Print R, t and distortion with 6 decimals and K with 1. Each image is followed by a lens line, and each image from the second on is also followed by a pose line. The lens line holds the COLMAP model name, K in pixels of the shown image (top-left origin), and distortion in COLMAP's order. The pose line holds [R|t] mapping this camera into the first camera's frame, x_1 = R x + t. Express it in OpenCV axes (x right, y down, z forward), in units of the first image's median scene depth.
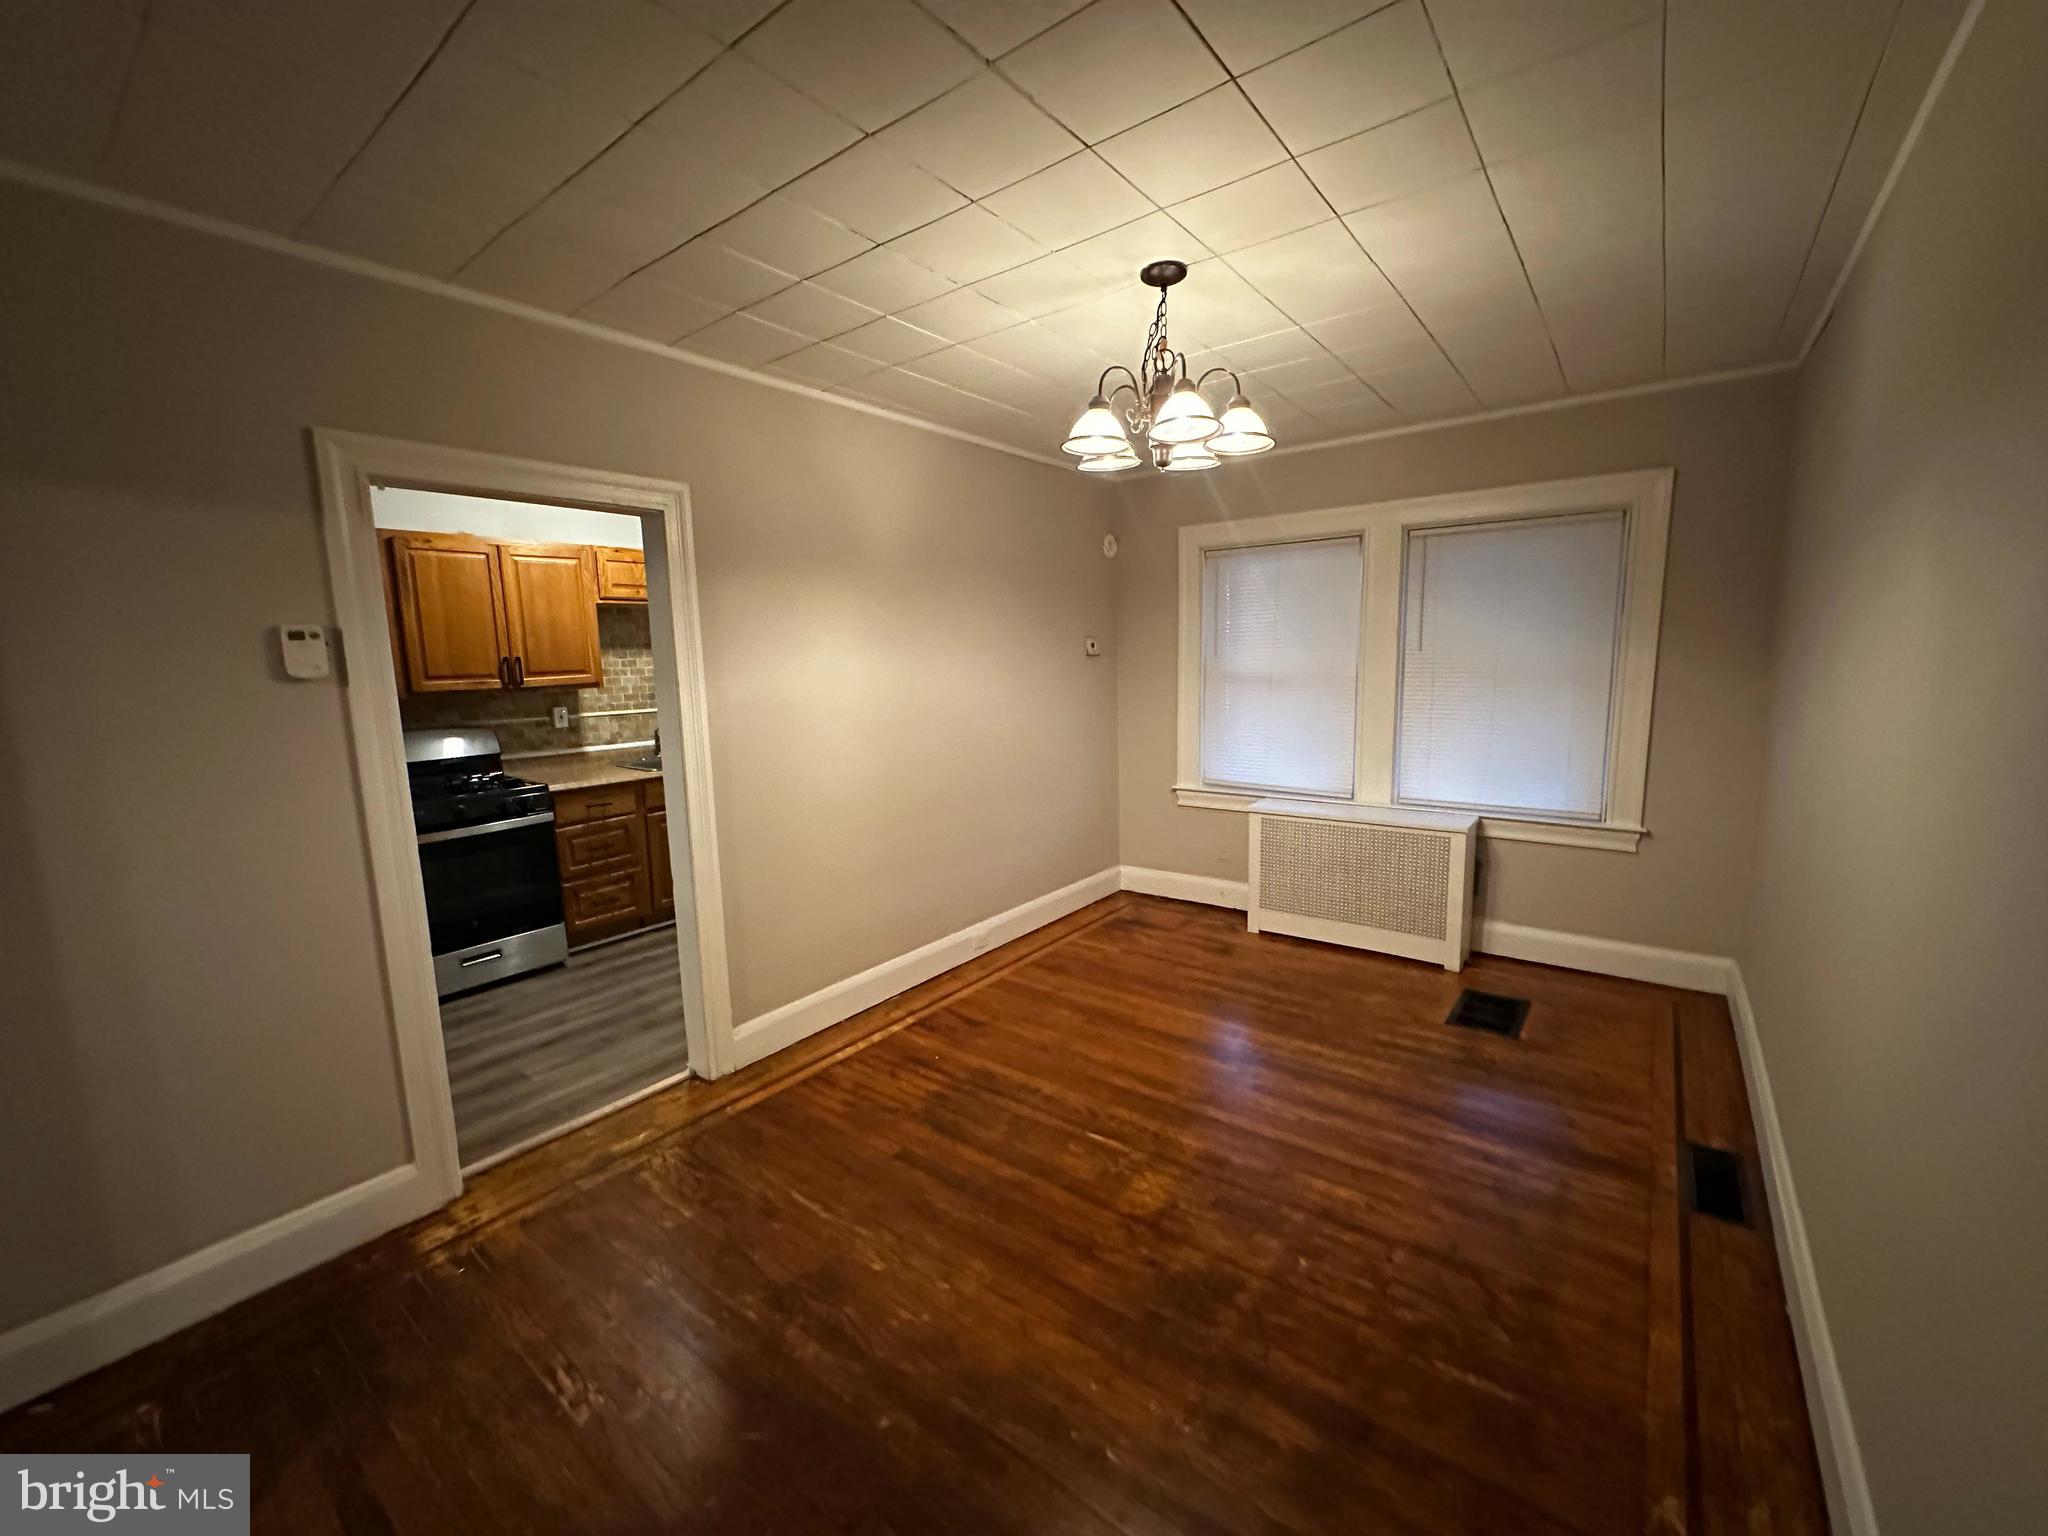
lens RADIAL K [[814.9, 0, 1025.1], [0, 814.9, 776.0], [0, 0, 1]] dist [-0.003476, 0.000404]
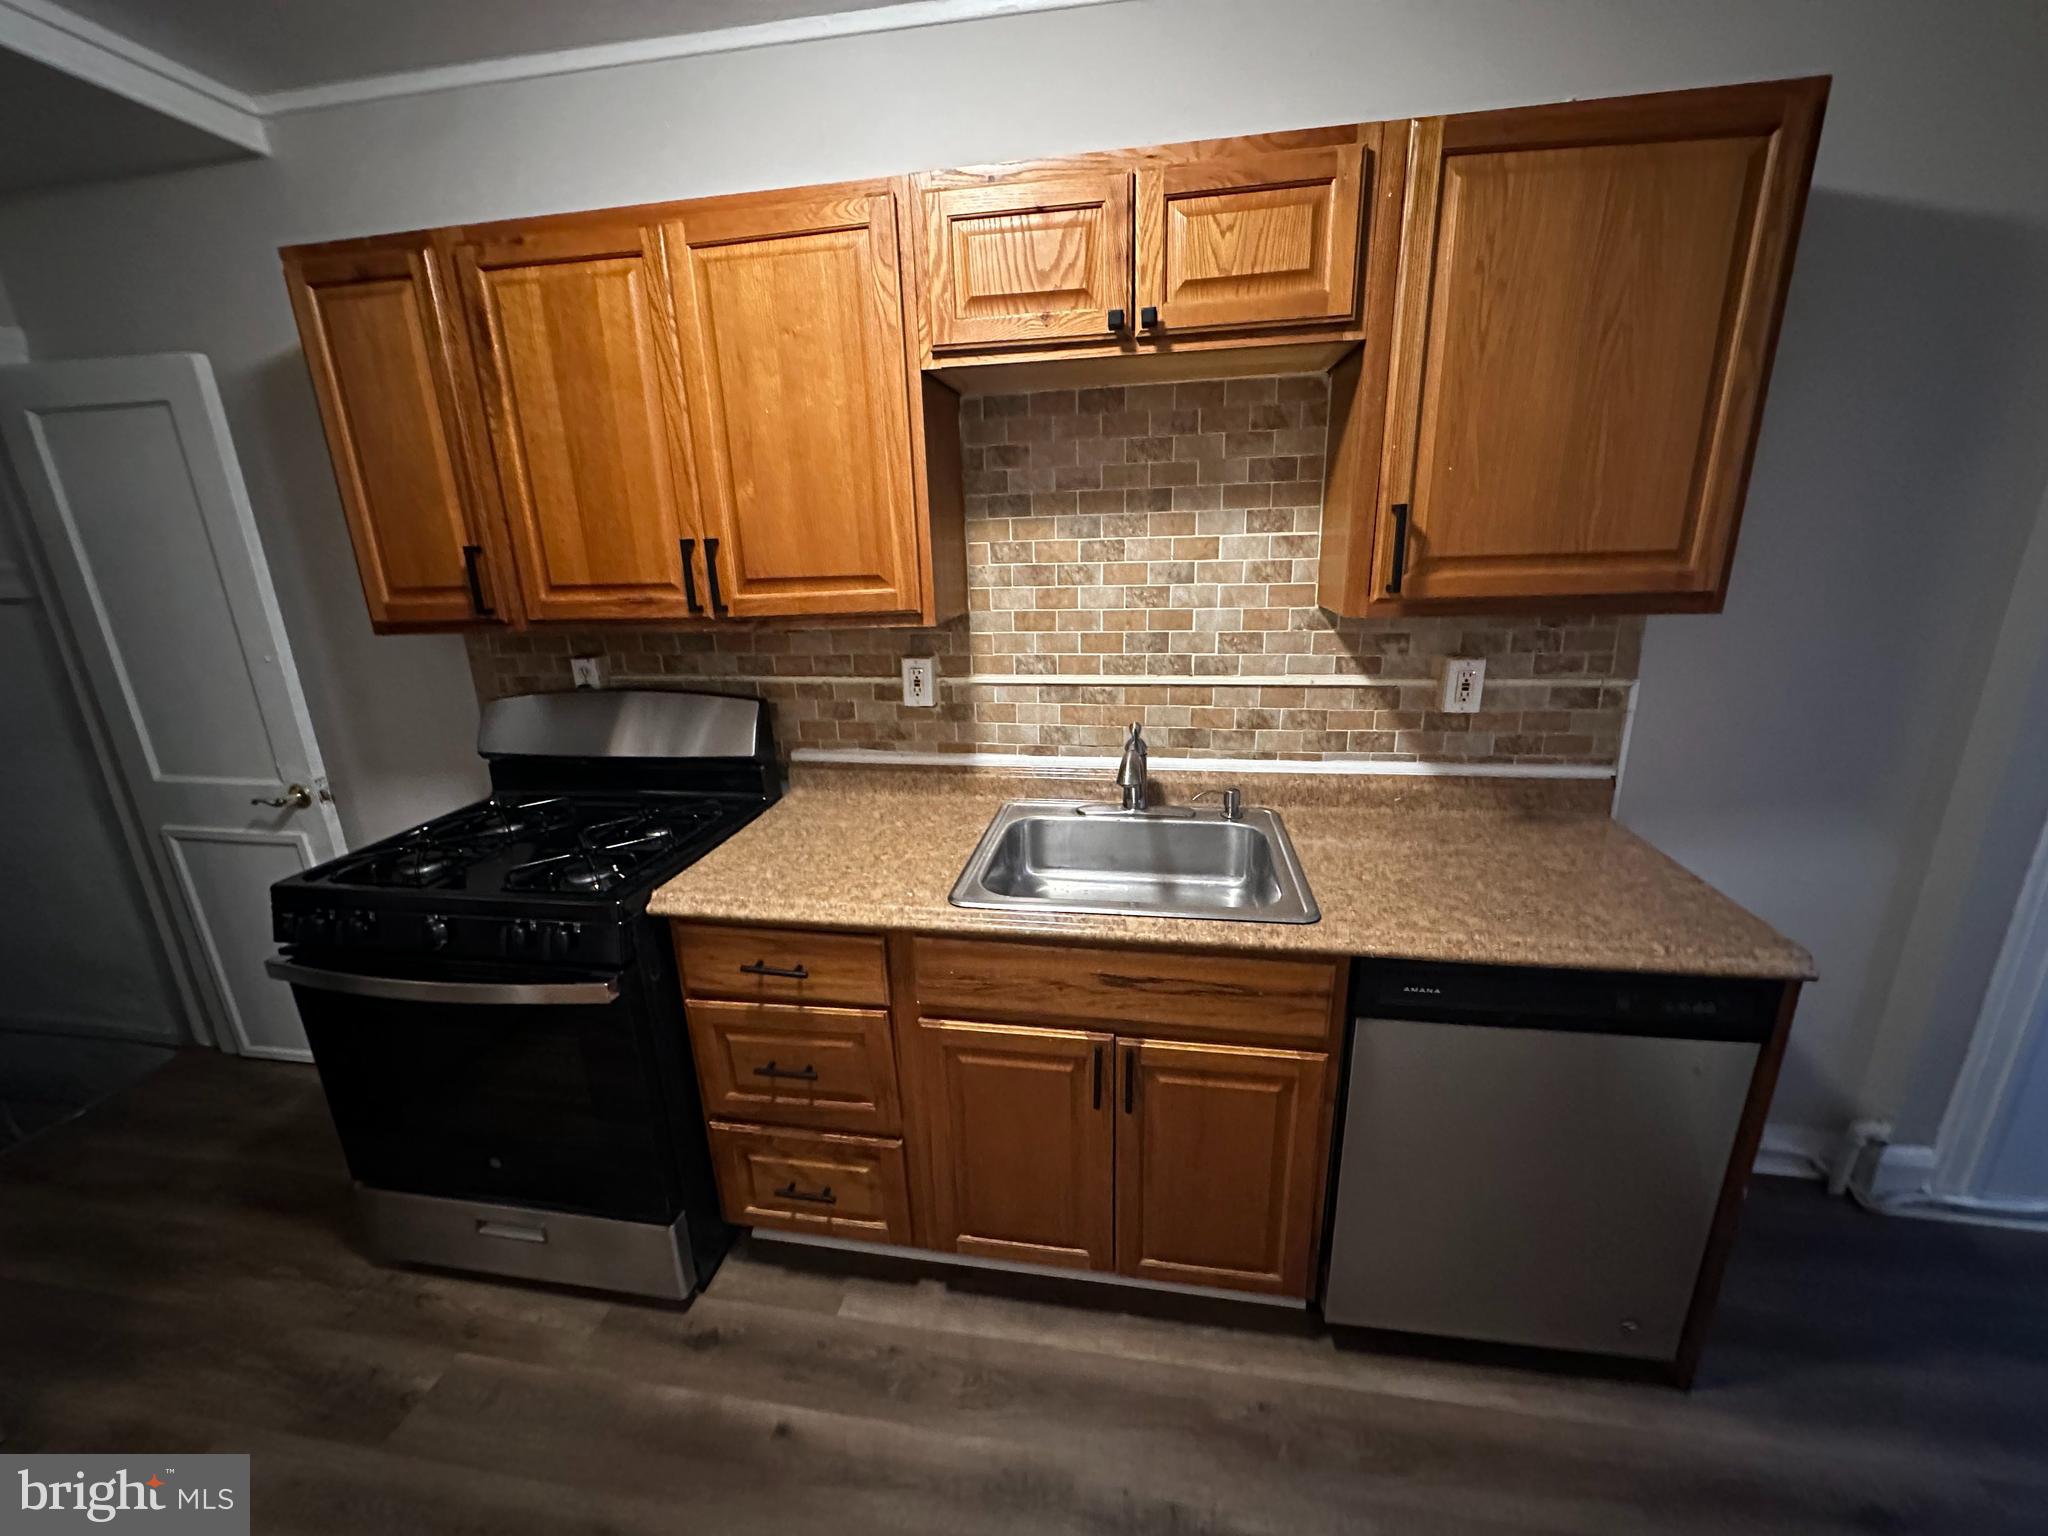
lens RADIAL K [[814.9, 0, 1024.9], [0, 814.9, 768.7], [0, 0, 1]] dist [-0.003476, 0.000404]
pose [[0.470919, 0.261468, -0.842538, -0.165828], [-0.116722, 0.965138, 0.234275, -0.124105], [0.874421, -0.011982, 0.485020, 0.782013]]
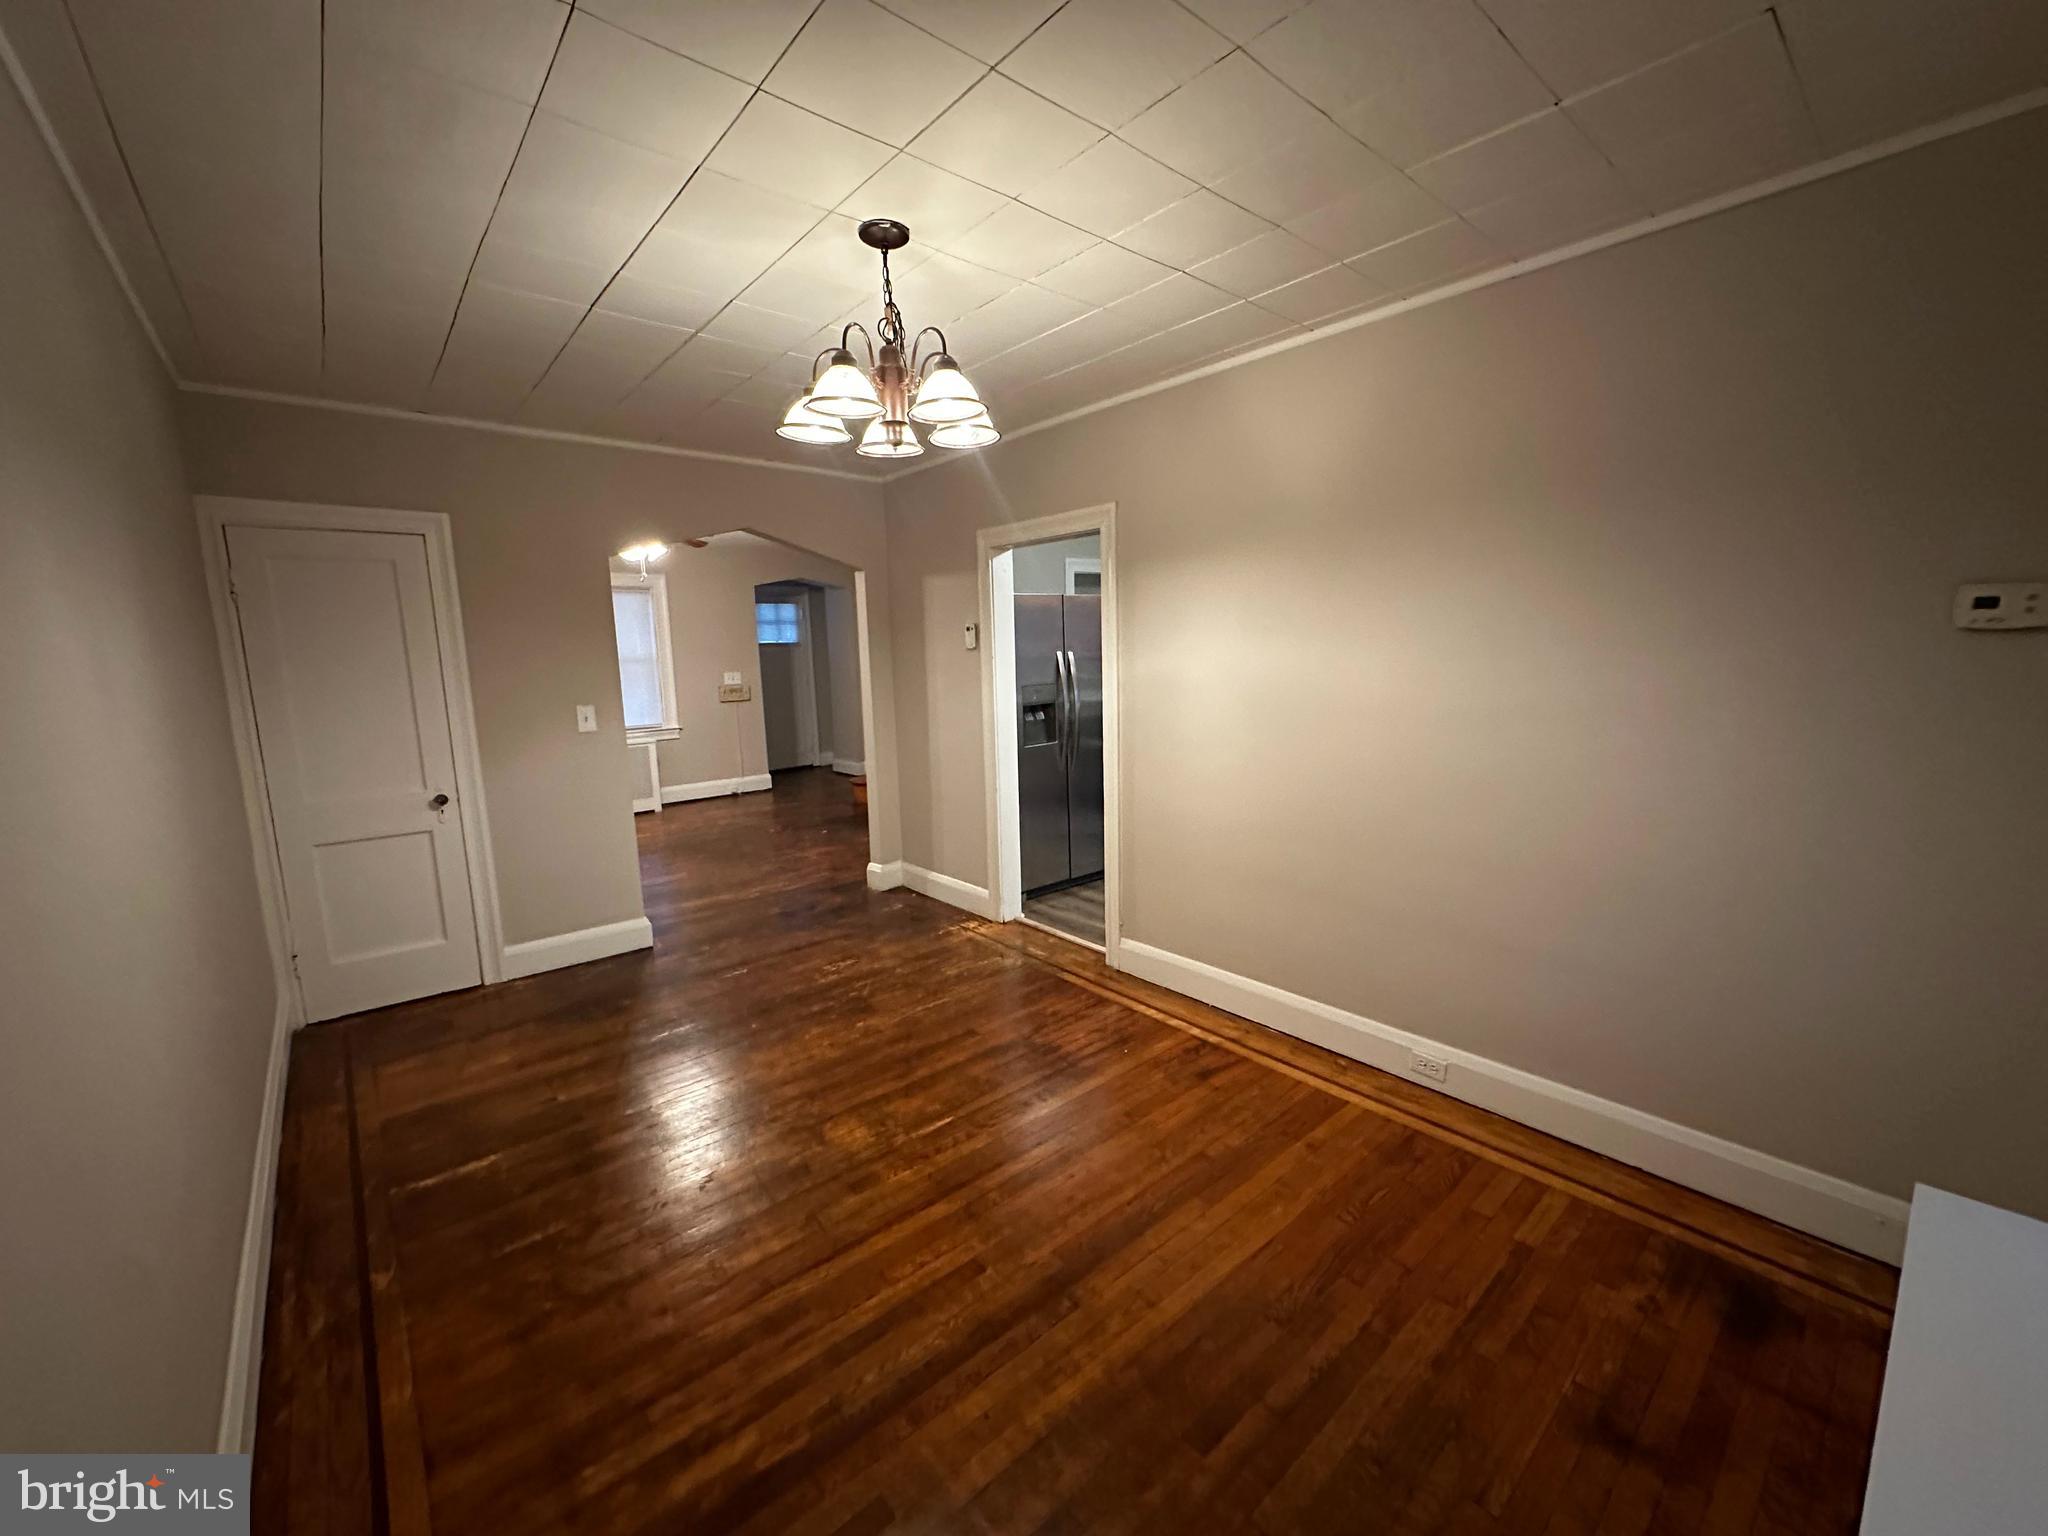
lens RADIAL K [[814.9, 0, 1012.4], [0, 814.9, 772.2], [0, 0, 1]] dist [-0.003476, 0.000404]
pose [[-0.210826, 0.181438, -0.960538, 0.956218], [-0.117628, 0.970775, 0.209189, -0.202080], [0.970421, 0.157089, -0.183322, 1.186177]]
